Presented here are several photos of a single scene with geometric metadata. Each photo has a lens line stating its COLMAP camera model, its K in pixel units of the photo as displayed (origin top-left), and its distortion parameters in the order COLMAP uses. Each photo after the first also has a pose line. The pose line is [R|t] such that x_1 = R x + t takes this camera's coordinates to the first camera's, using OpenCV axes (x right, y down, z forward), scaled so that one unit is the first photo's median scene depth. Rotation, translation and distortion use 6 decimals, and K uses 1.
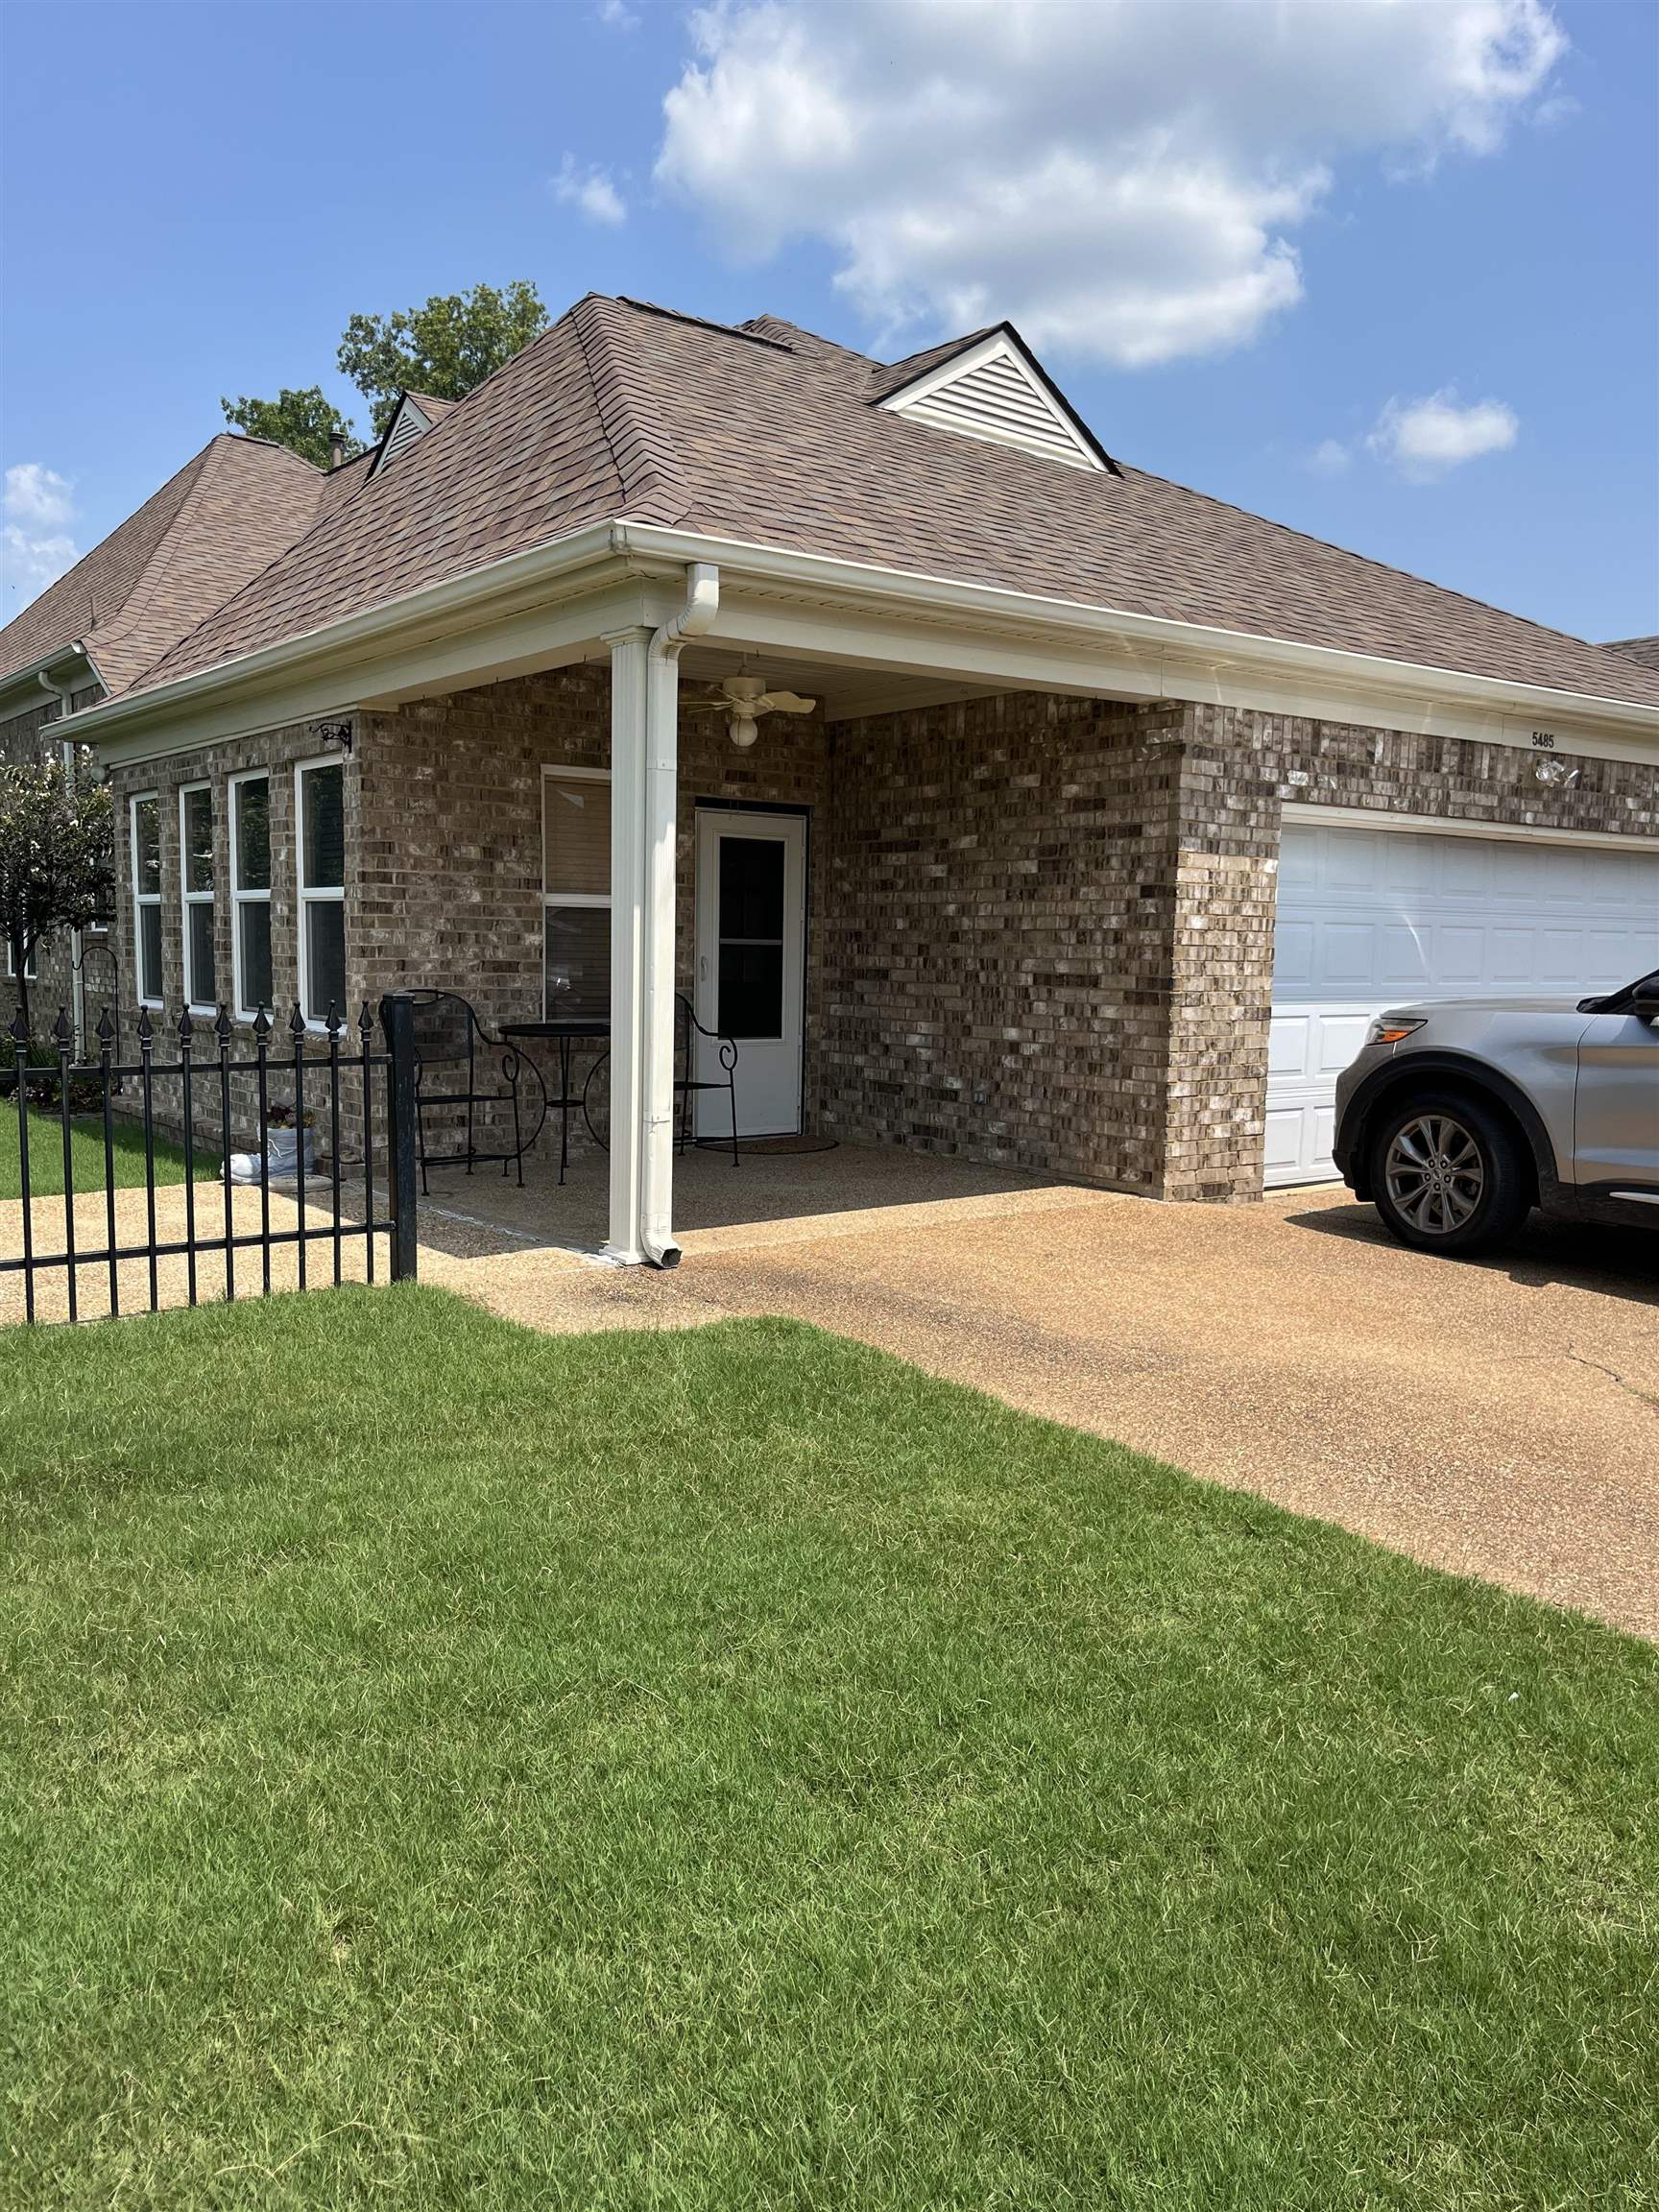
lens RADIAL K [[1700.0, 0, 825.4], [0, 1700.0, 1105.6], [0, 0, 1]] dist [0.030972, 0.001081]
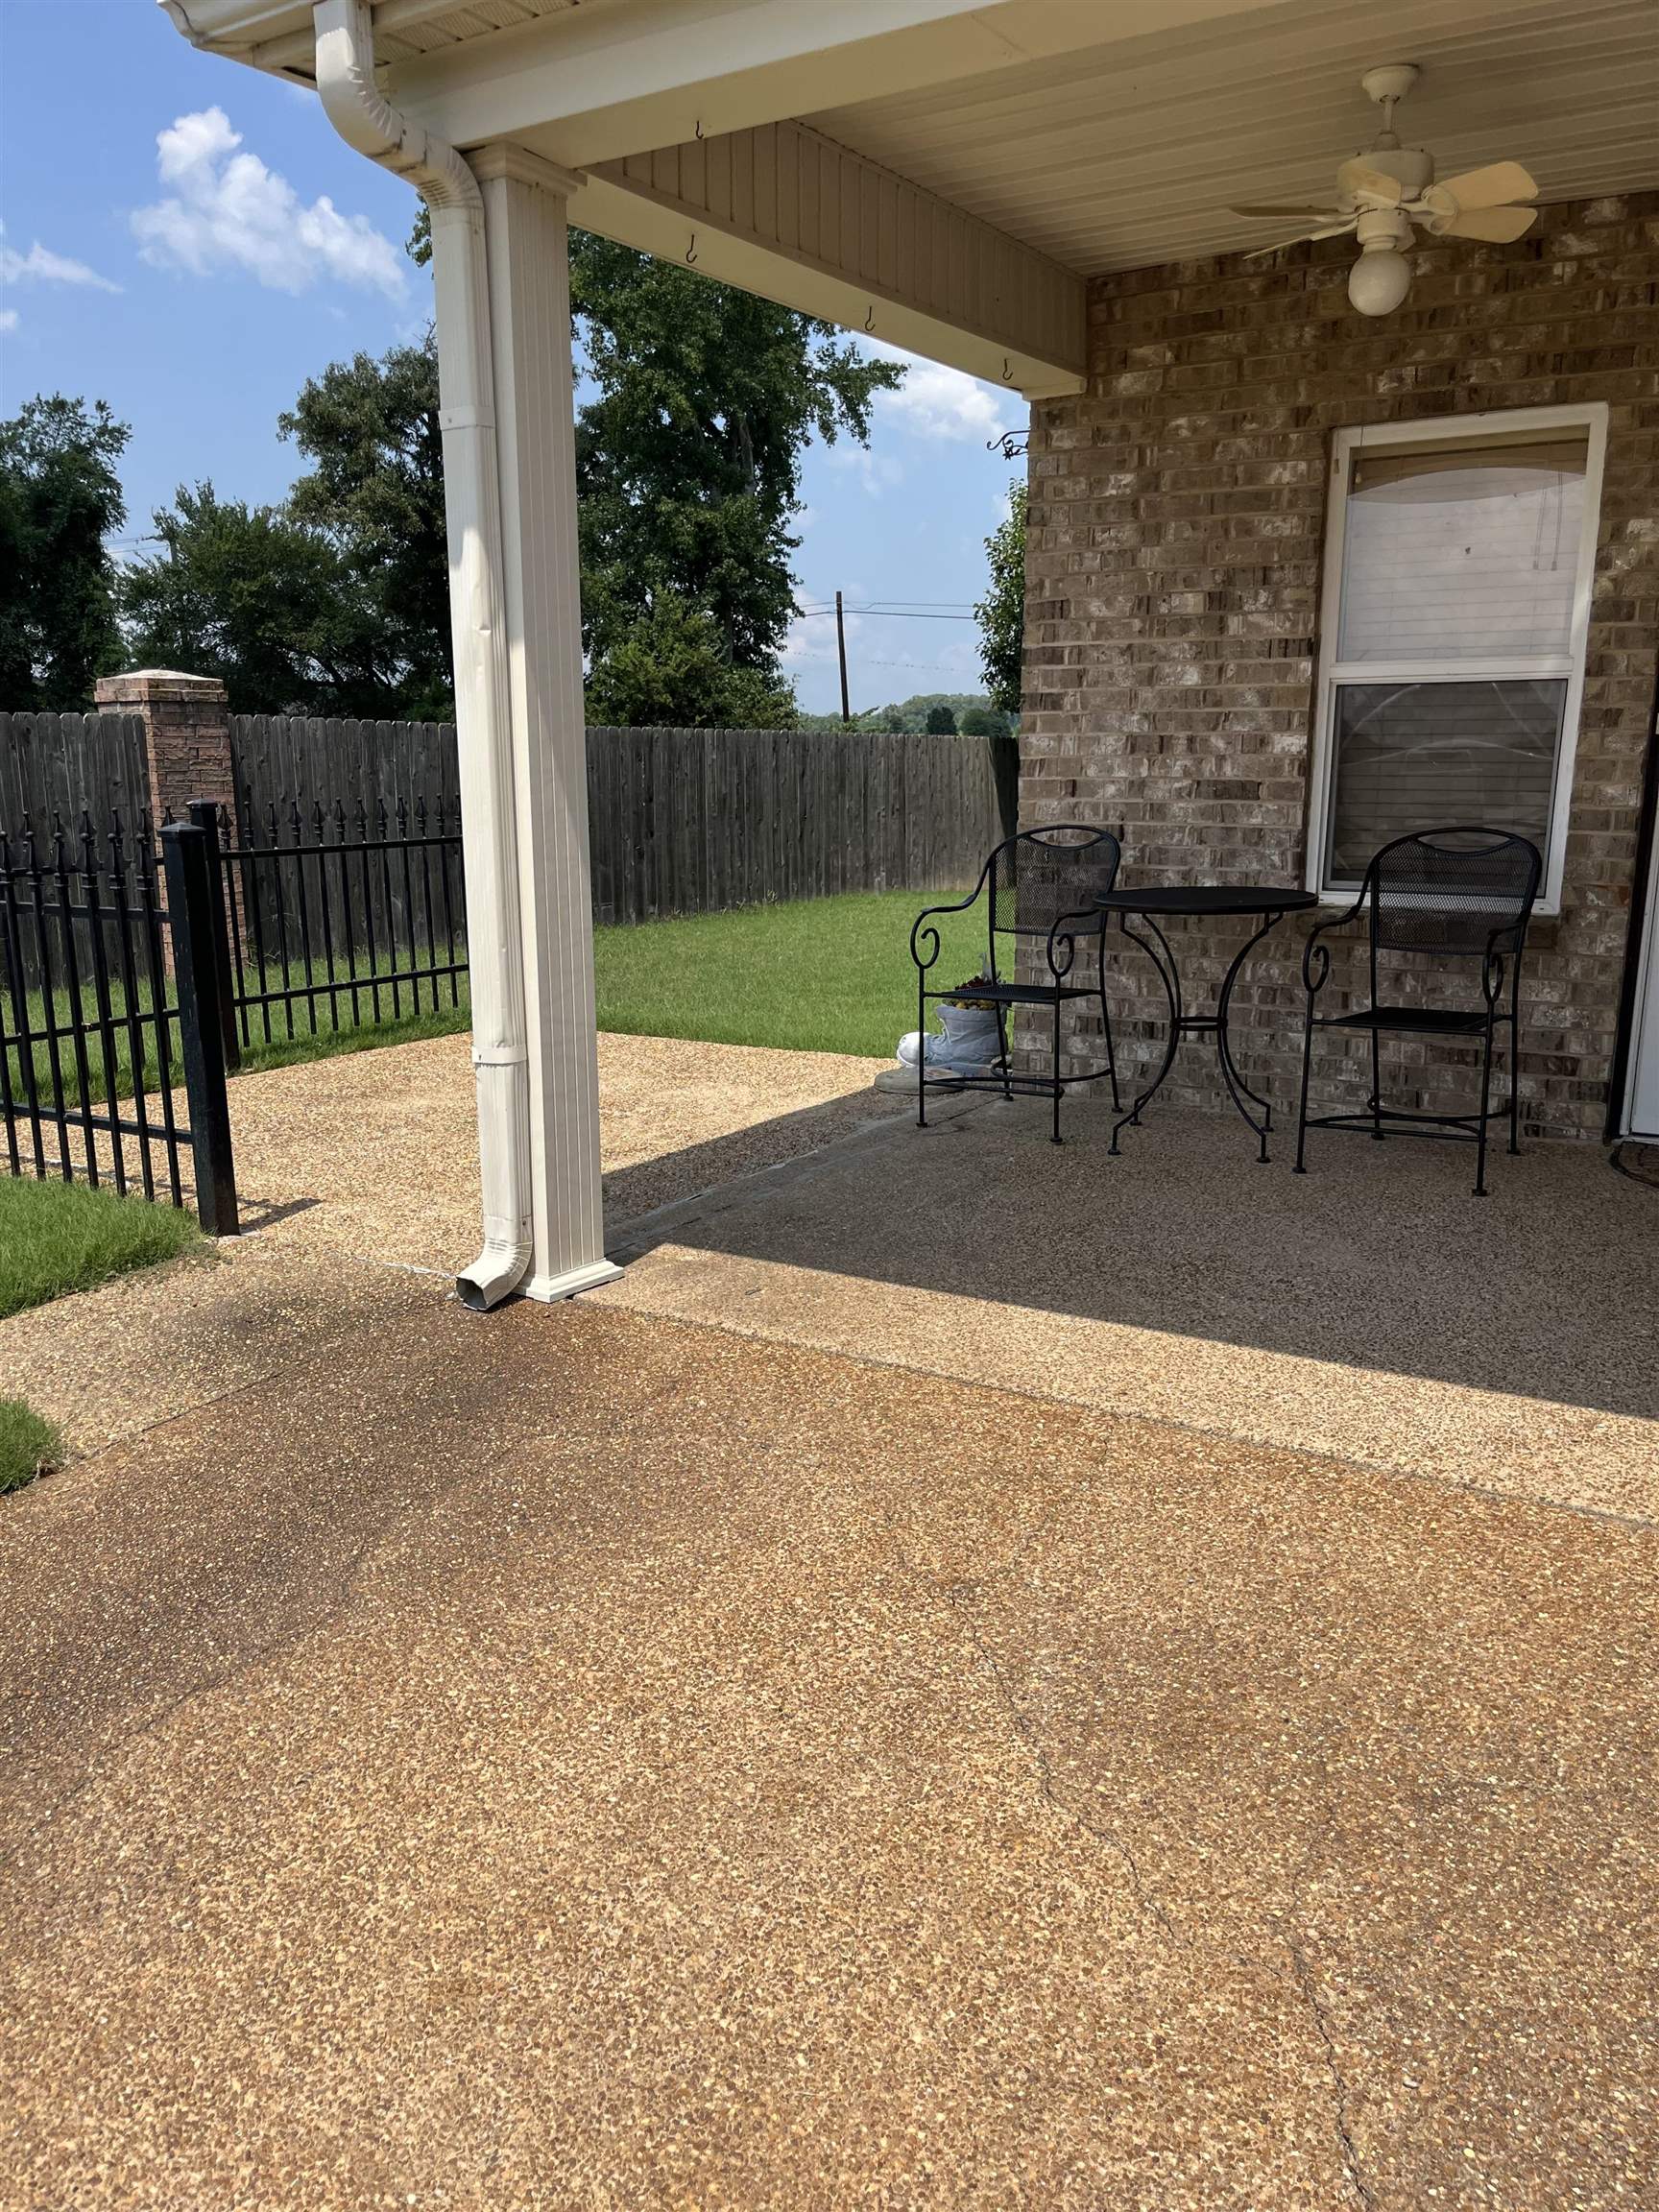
lens RADIAL K [[1700.0, 0, 829.1], [0, 1700.0, 1118.9], [0, 0, 1]] dist [0.030972, 0.001081]
pose [[0.352802, 0.183019, -0.917624, 0.354430], [-0.078509, 0.983016, 0.165877, -0.056618], [0.932398, 0.013520, 0.361179, 0.654750]]
